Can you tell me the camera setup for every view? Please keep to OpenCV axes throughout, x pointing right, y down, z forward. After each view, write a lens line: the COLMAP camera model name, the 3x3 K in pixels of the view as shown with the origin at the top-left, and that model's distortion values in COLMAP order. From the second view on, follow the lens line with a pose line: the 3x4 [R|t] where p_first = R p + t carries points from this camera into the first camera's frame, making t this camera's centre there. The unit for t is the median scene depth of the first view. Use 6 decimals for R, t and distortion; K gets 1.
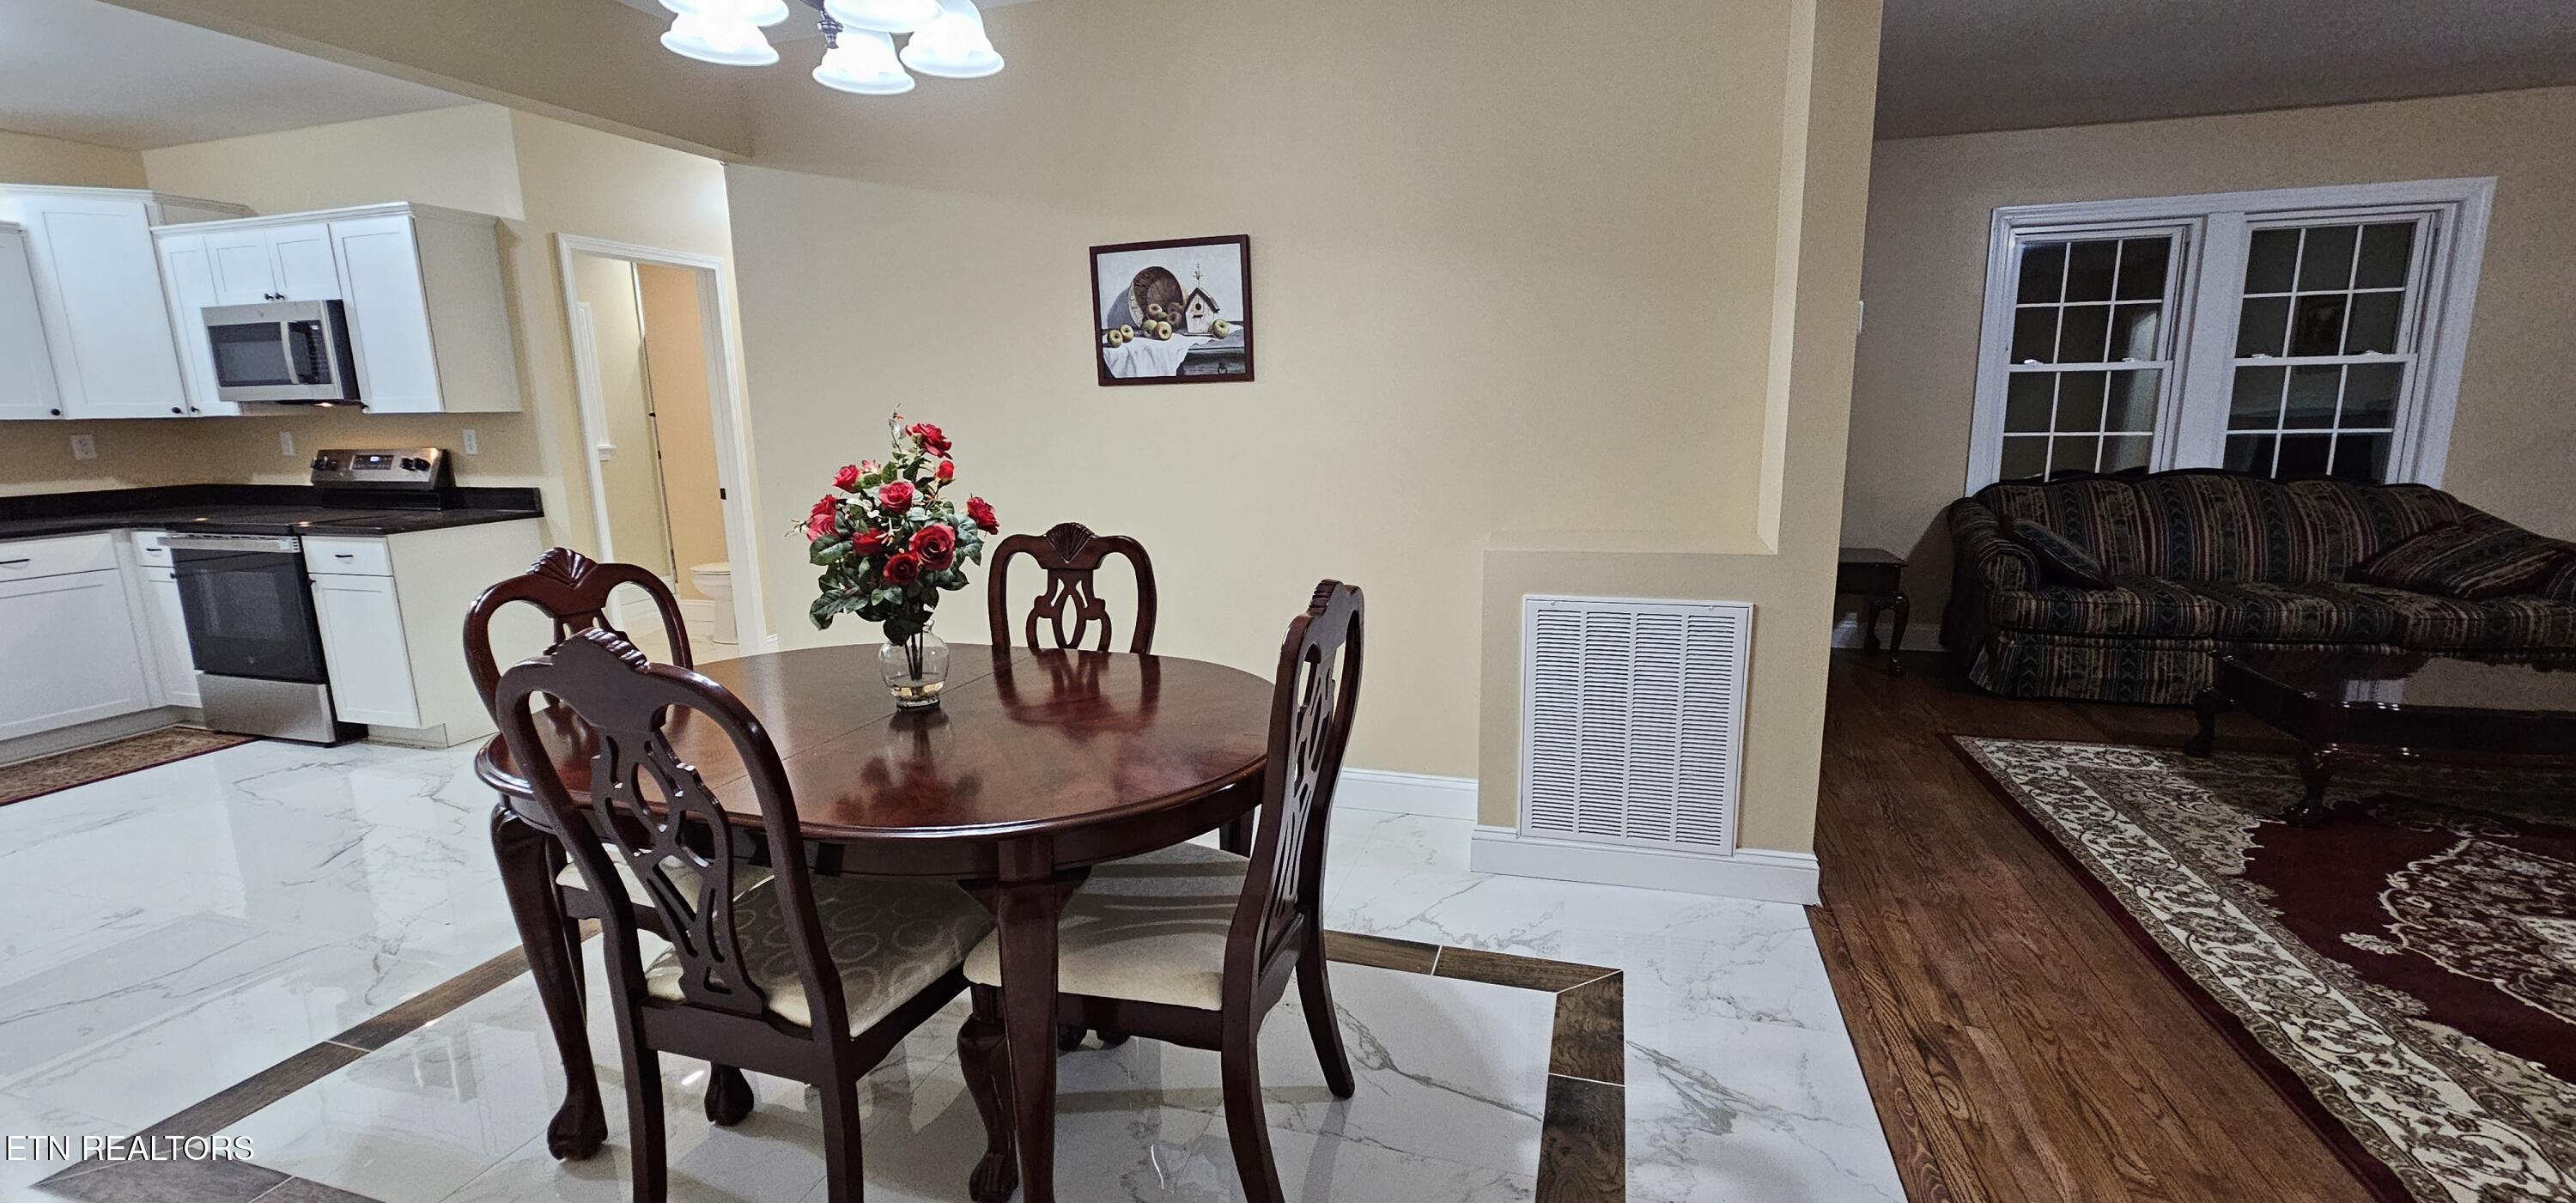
lens RADIAL K [[1055.3, 0, 1286.0], [0, 1055.3, 598.4], [0, 0, 1]] dist [-0.003952, 0.002005]
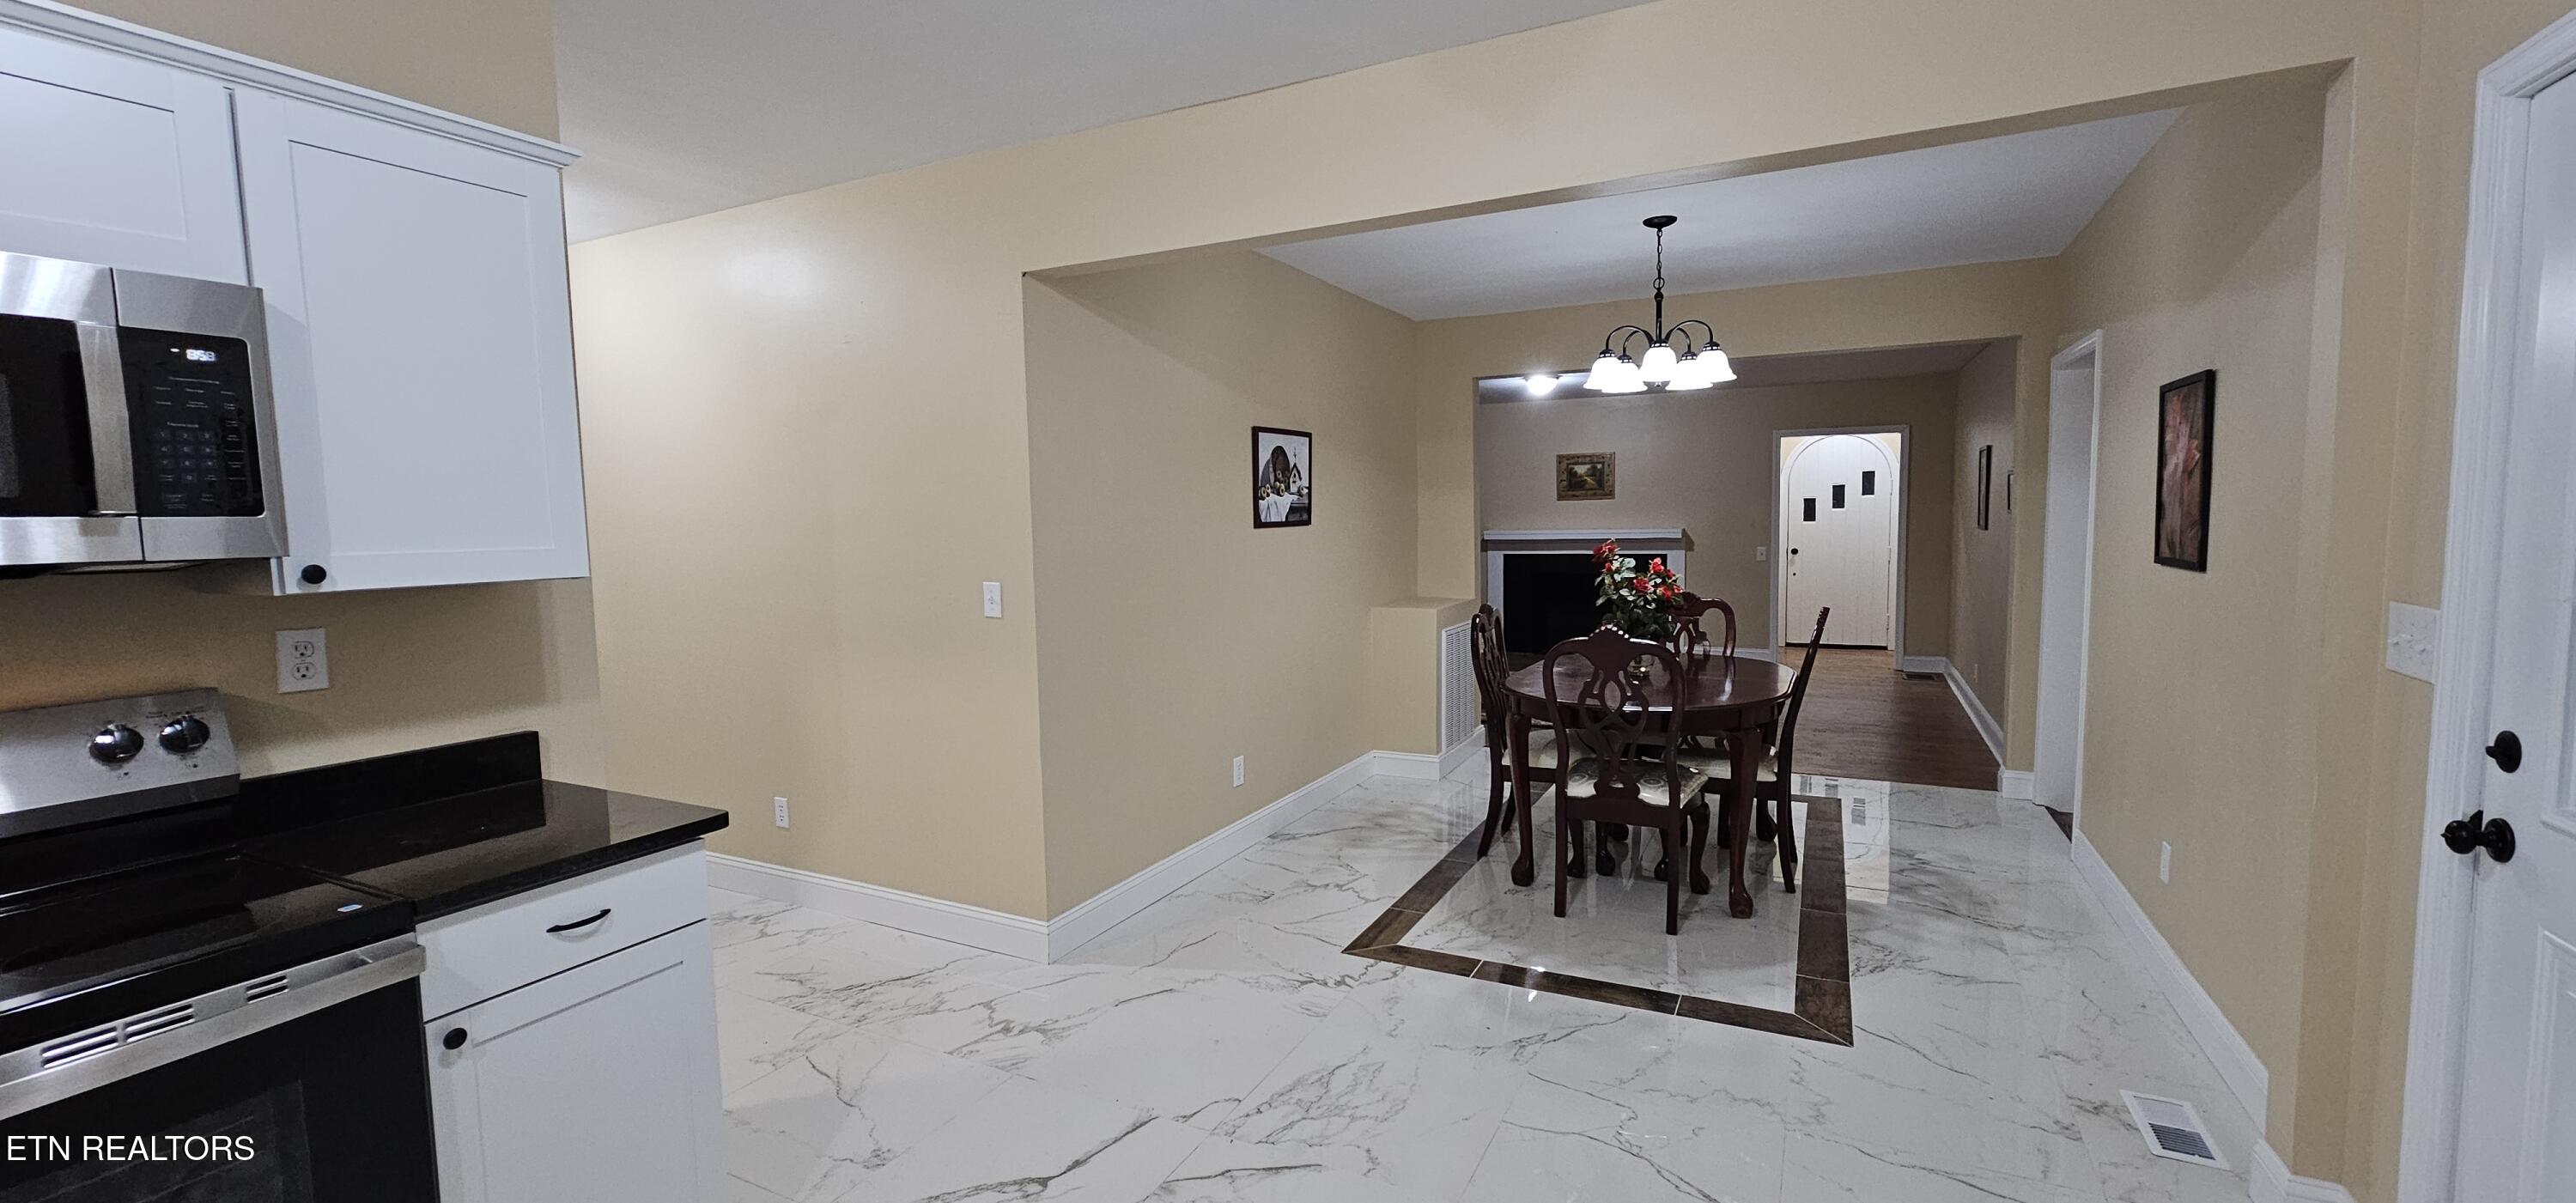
lens RADIAL K [[1055.3, 0, 1283.8], [0, 1055.3, 600.5], [0, 0, 1]] dist [-0.003952, 0.002005]
pose [[0.183823, -0.063971, 0.980876, -1.427329], [0.200410, 0.979359, 0.026314, -0.138790], [-0.962312, 0.191740, 0.192849, 0.717850]]
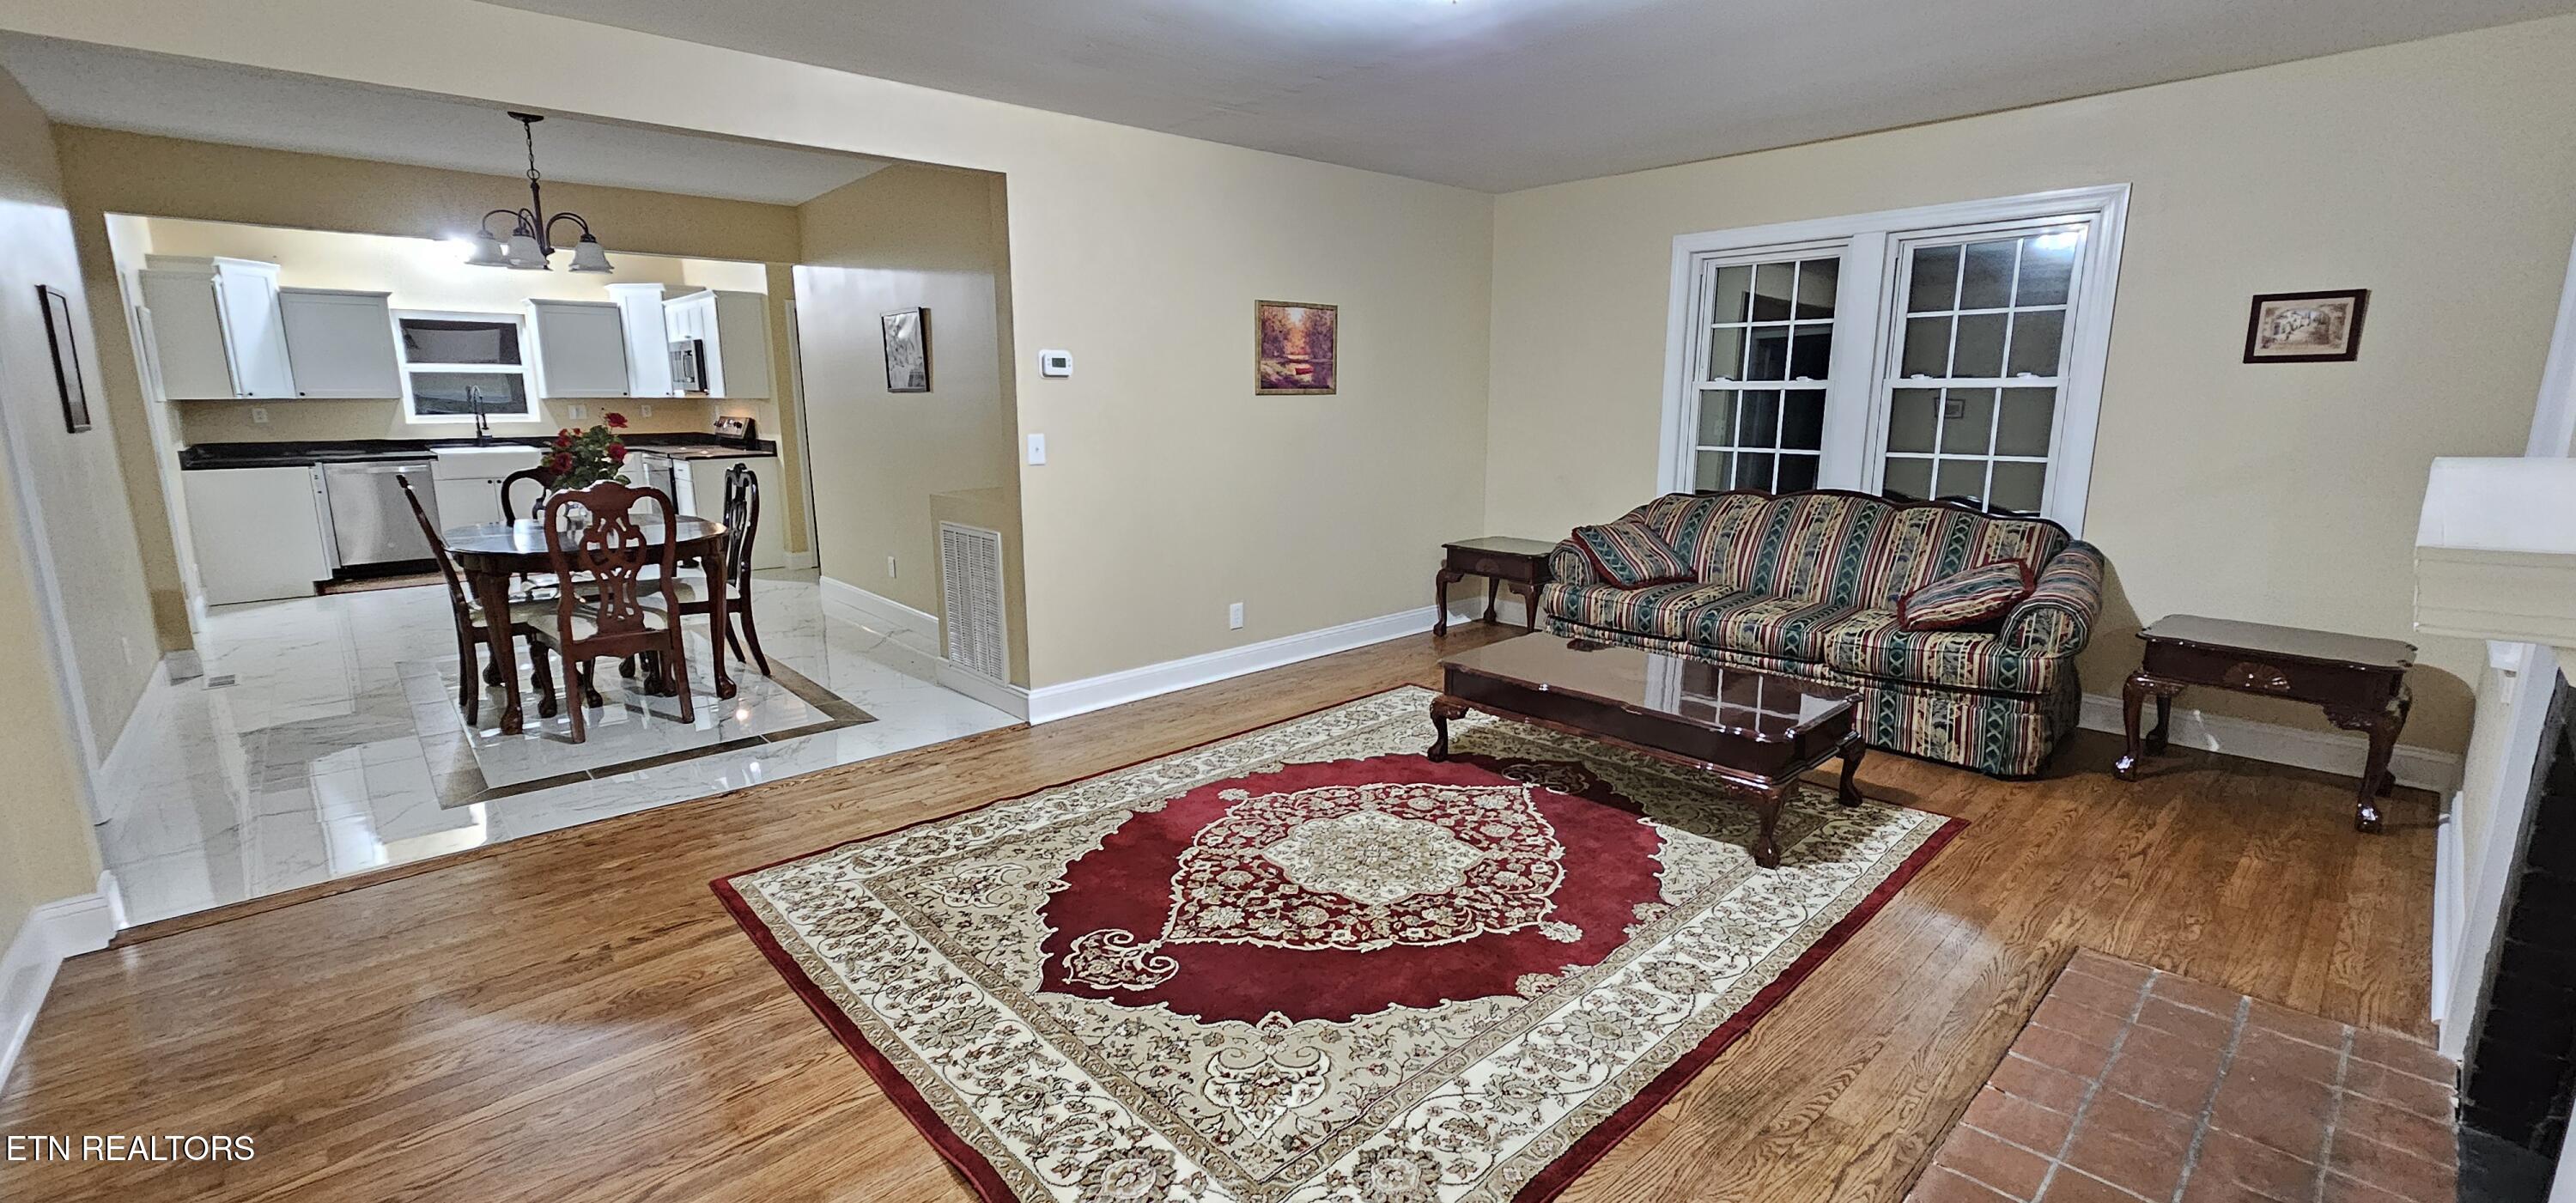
lens RADIAL K [[1055.3, 0, 1294.7], [0, 1055.3, 593.5], [0, 0, 1]] dist [-0.003952, 0.002005]
pose [[0.859748, 0.112714, -0.498125, 1.421981], [-0.109345, 0.993350, 0.036045, -0.007960], [0.498875, 0.023478, 0.866356, -0.180030]]
